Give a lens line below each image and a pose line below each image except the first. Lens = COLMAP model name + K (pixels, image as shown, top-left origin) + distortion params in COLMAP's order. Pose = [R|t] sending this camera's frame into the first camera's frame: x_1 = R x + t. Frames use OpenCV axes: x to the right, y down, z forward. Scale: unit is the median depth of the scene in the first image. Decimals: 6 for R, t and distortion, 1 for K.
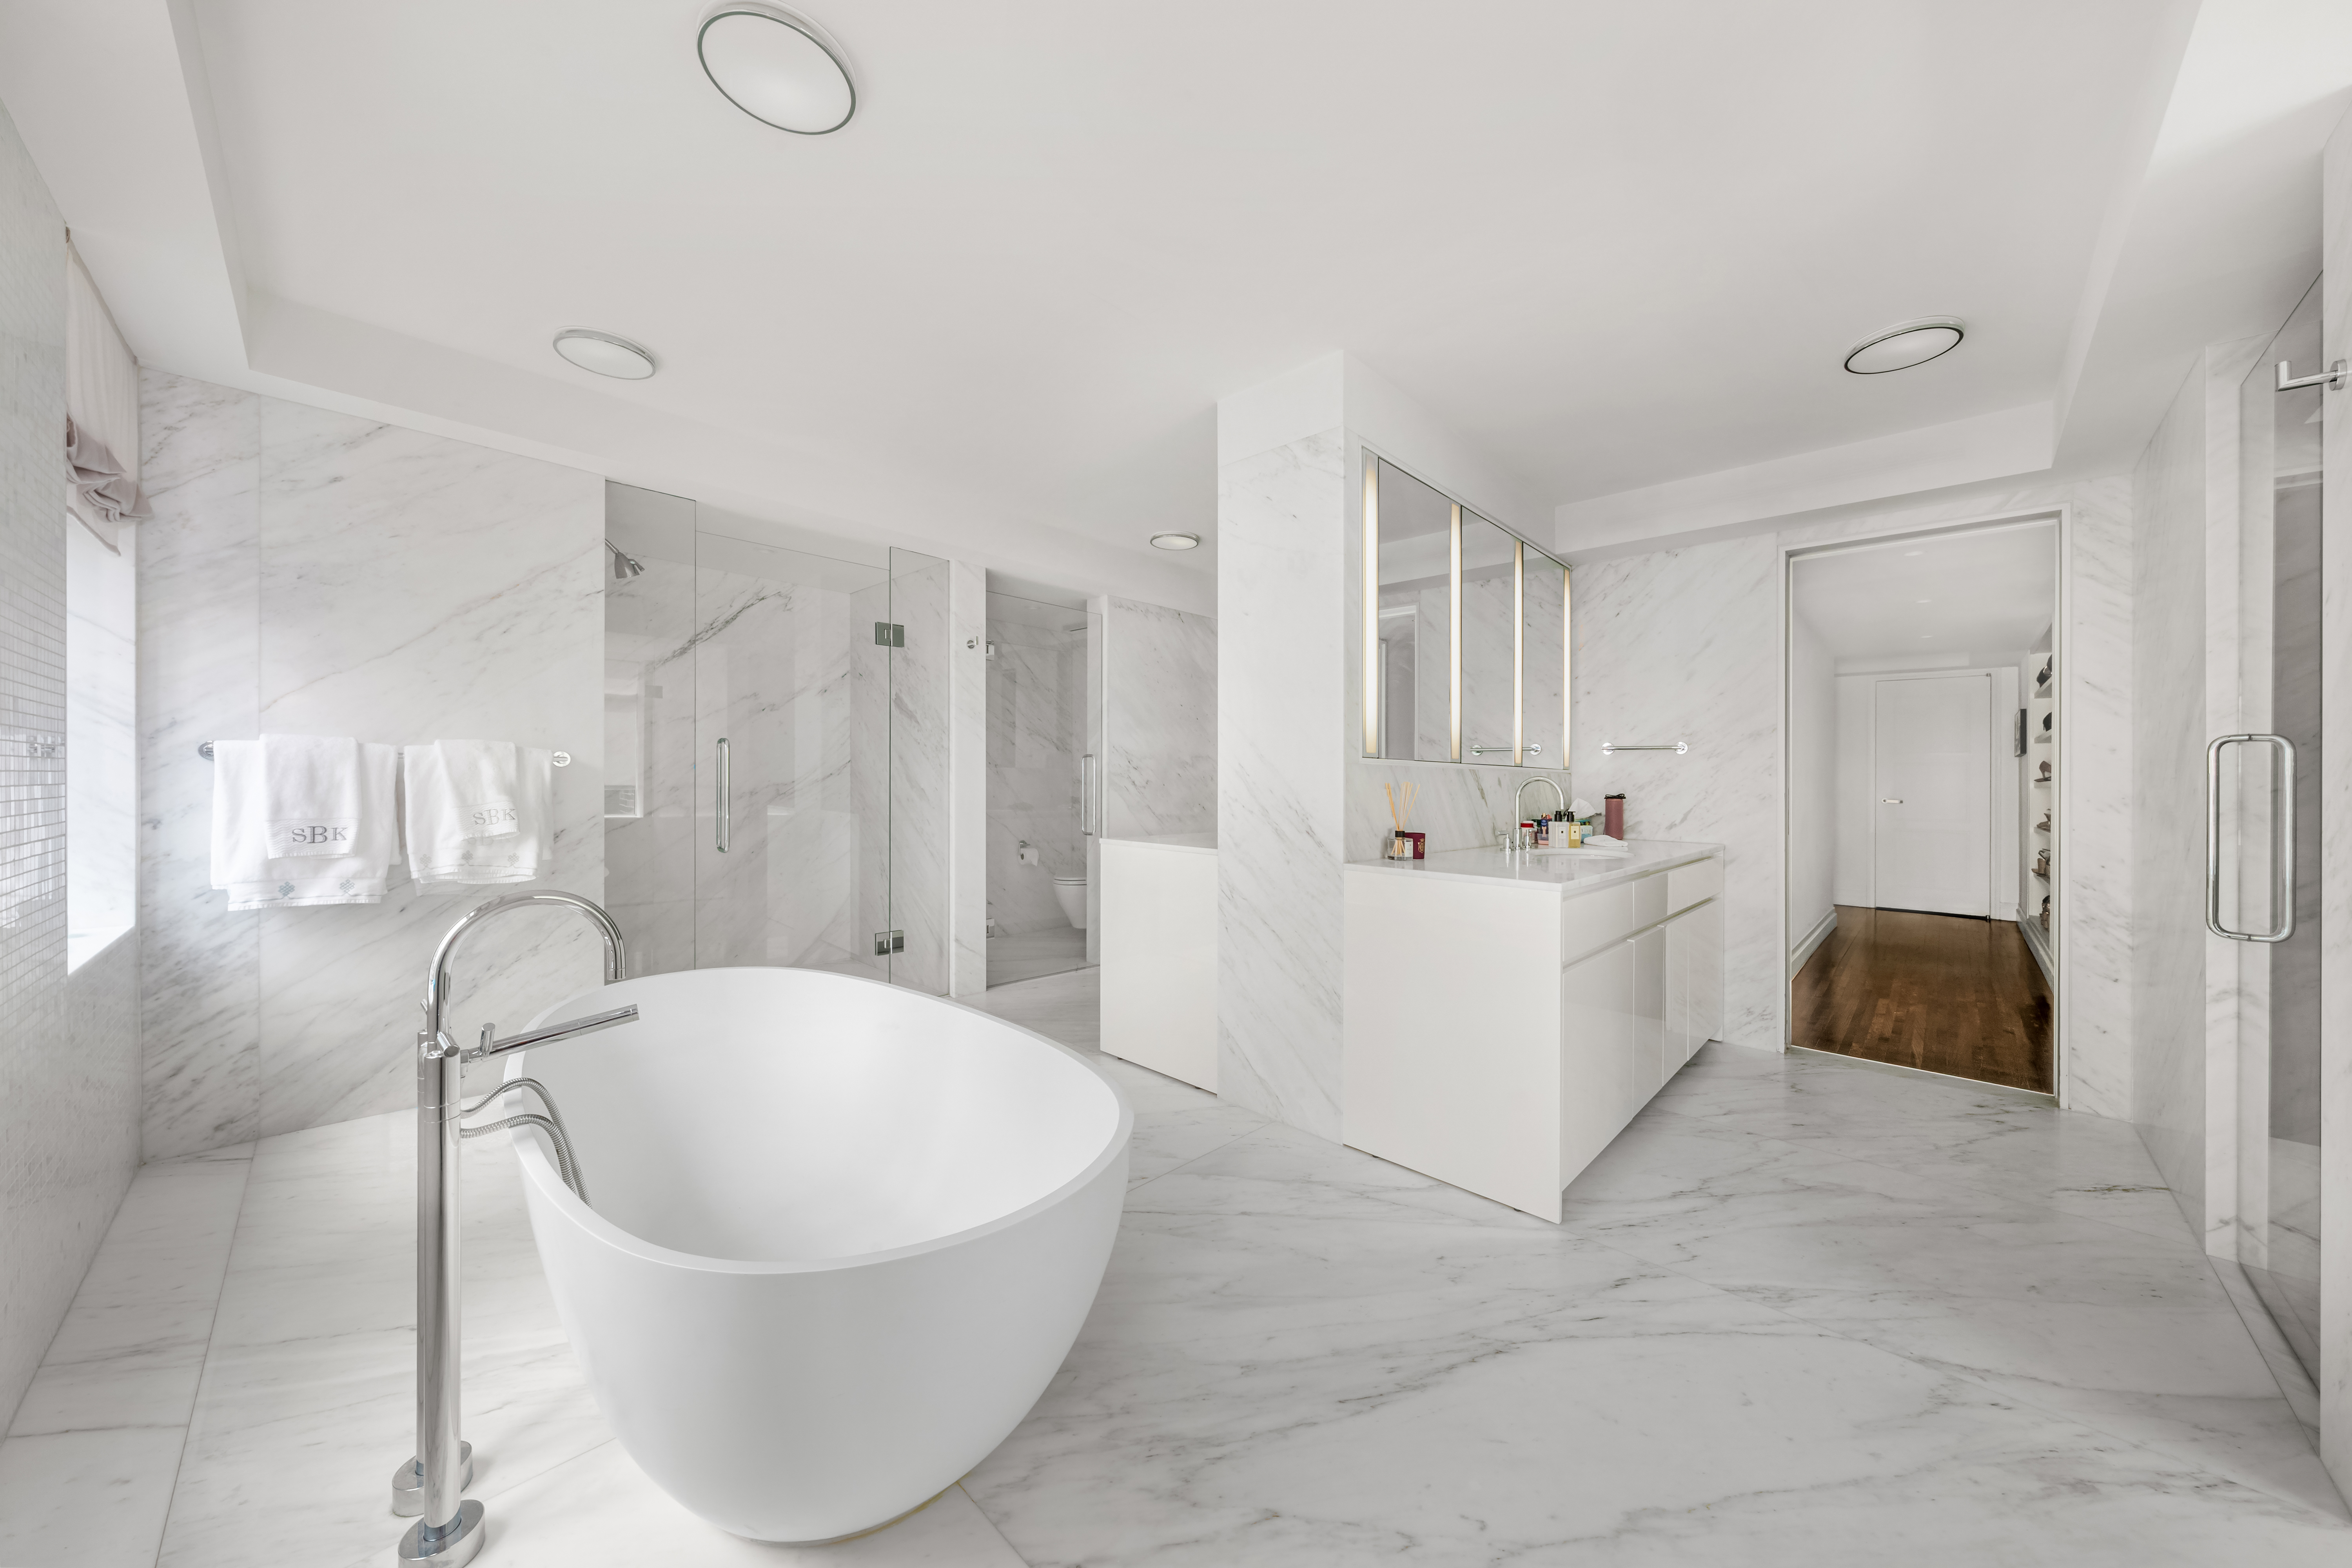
lens RADIAL K [[802.5, 0, 1176.0], [0, 802.5, 784.0], [0, 0, 1]] dist [-0.000300, -0.000026]
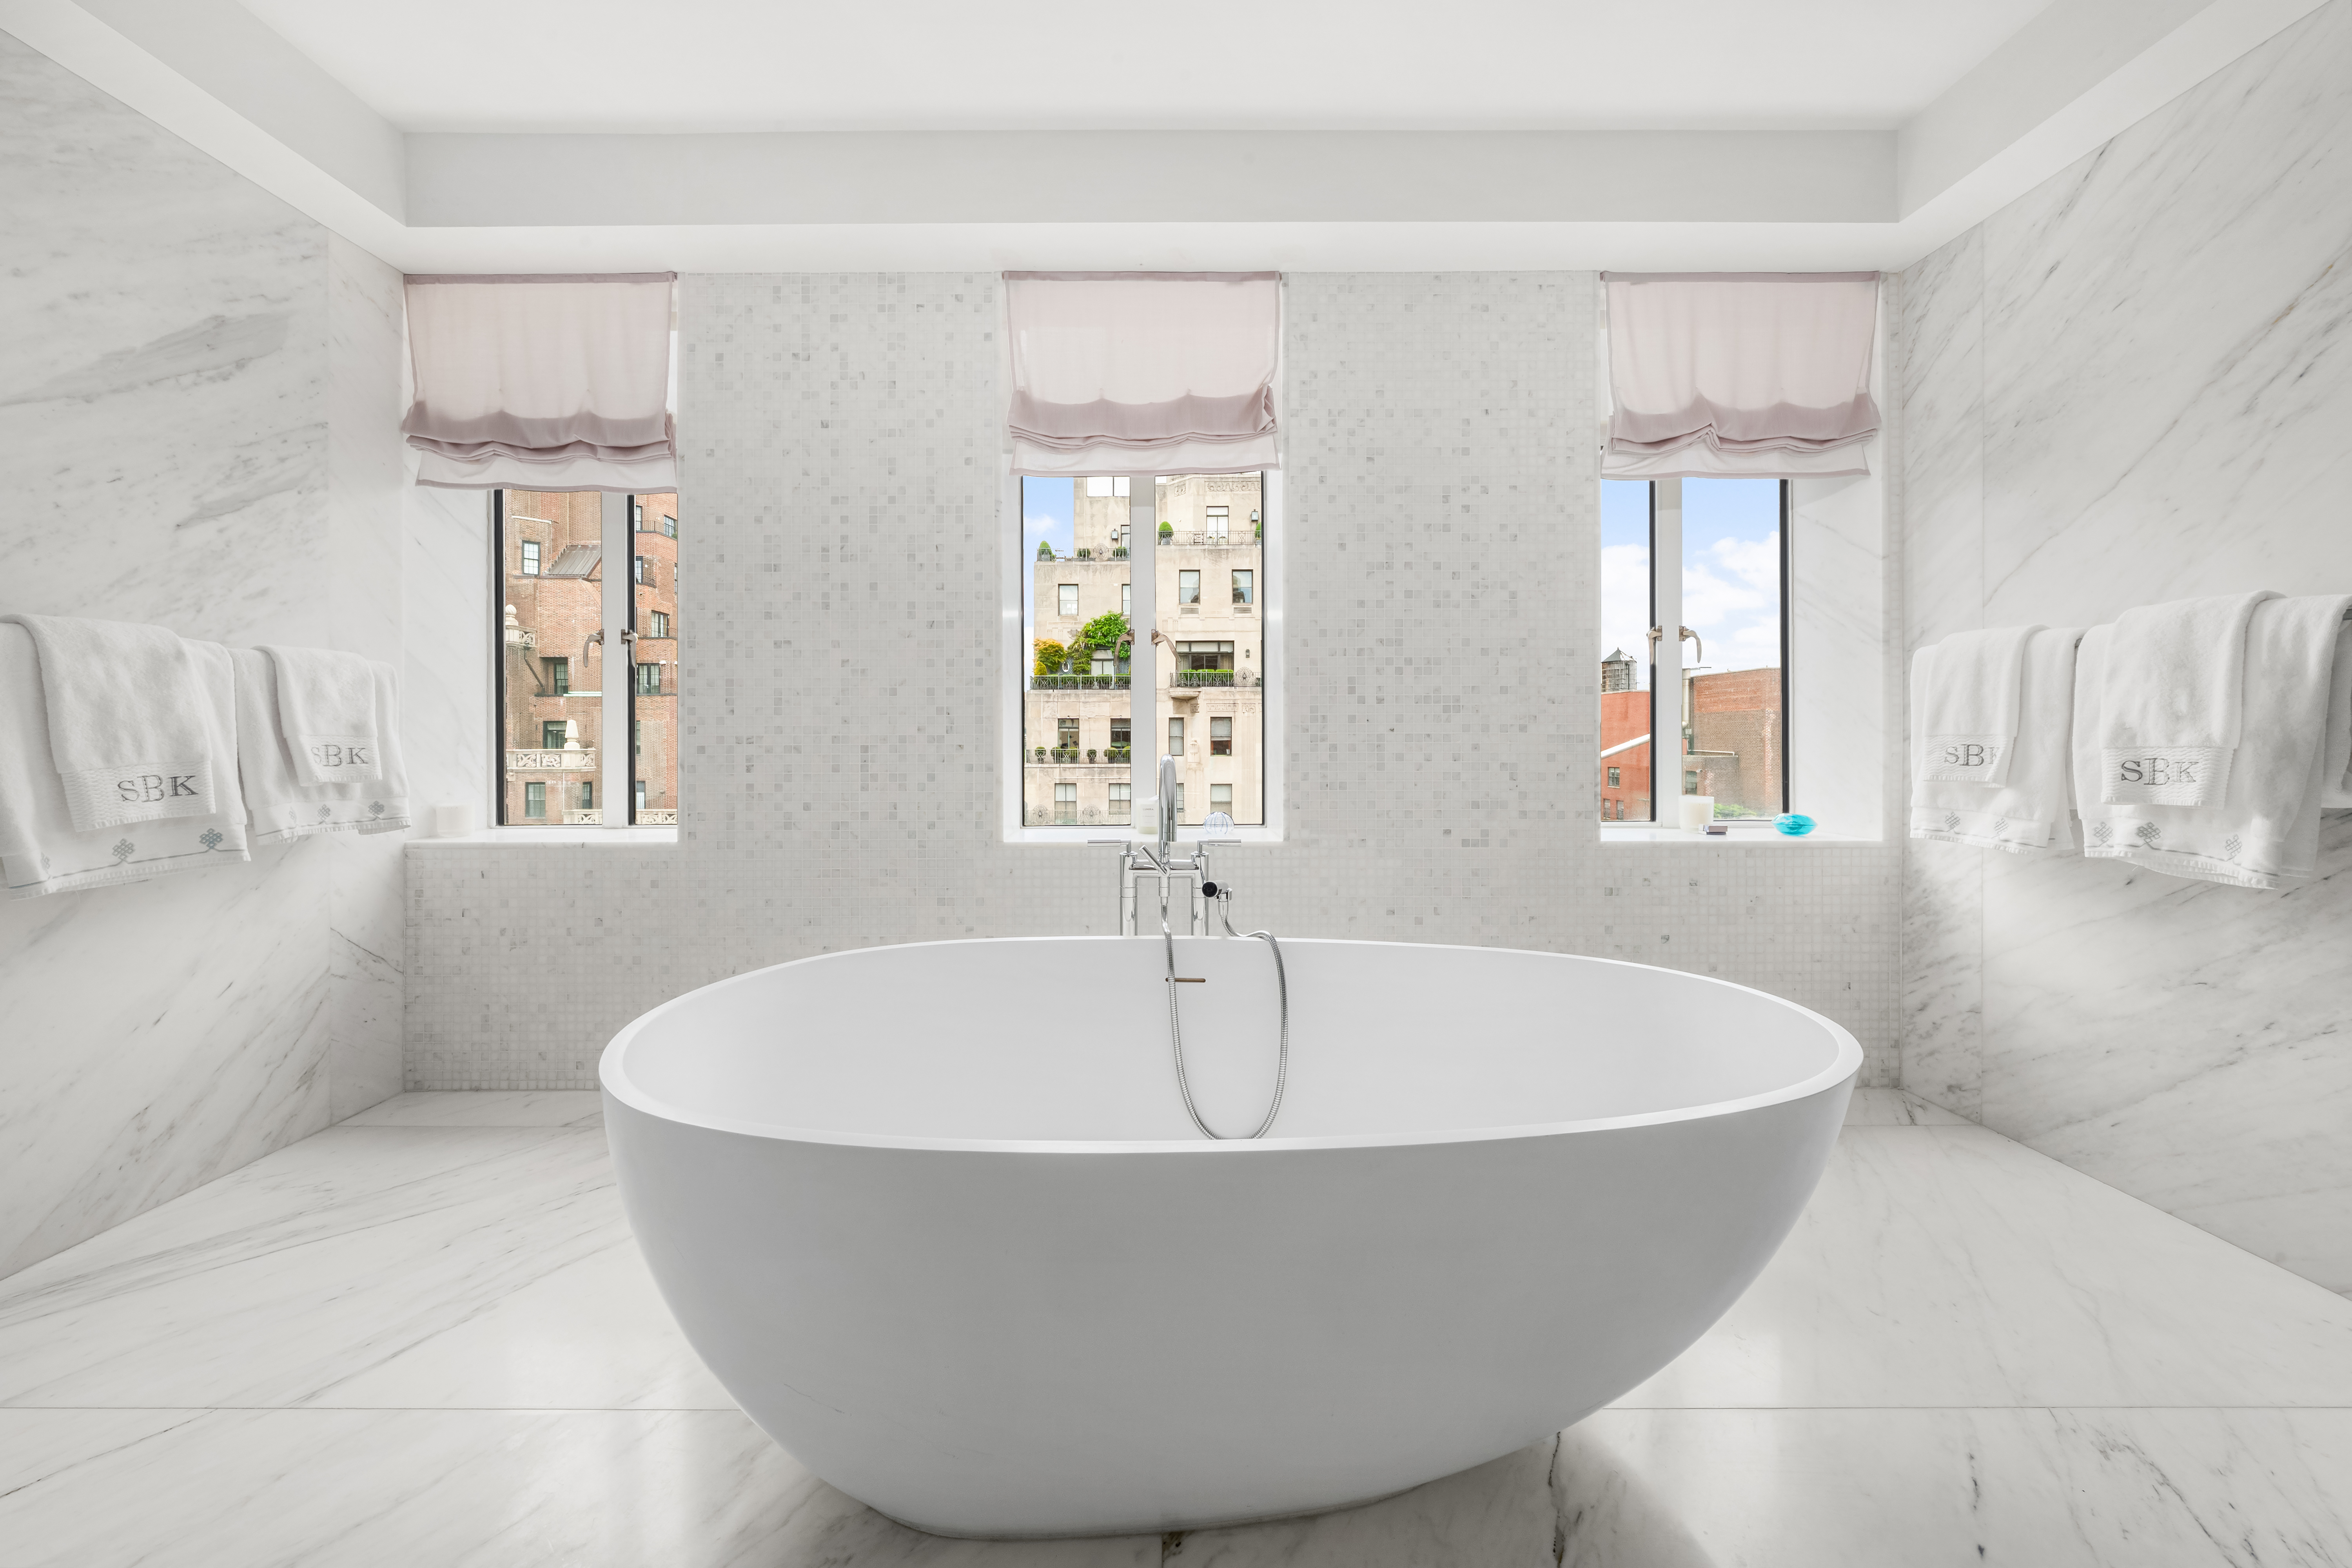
lens RADIAL K [[830.9, 0, 1171.3], [0, 830.9, 750.8], [0, 0, 1]] dist [-0.000755, -0.000060]
pose [[-0.718910, -0.001843, -0.695101, 0.048856], [-0.009577, 0.999928, 0.007254, 0.060454], [0.695037, 0.011872, -0.718876, 1.041396]]
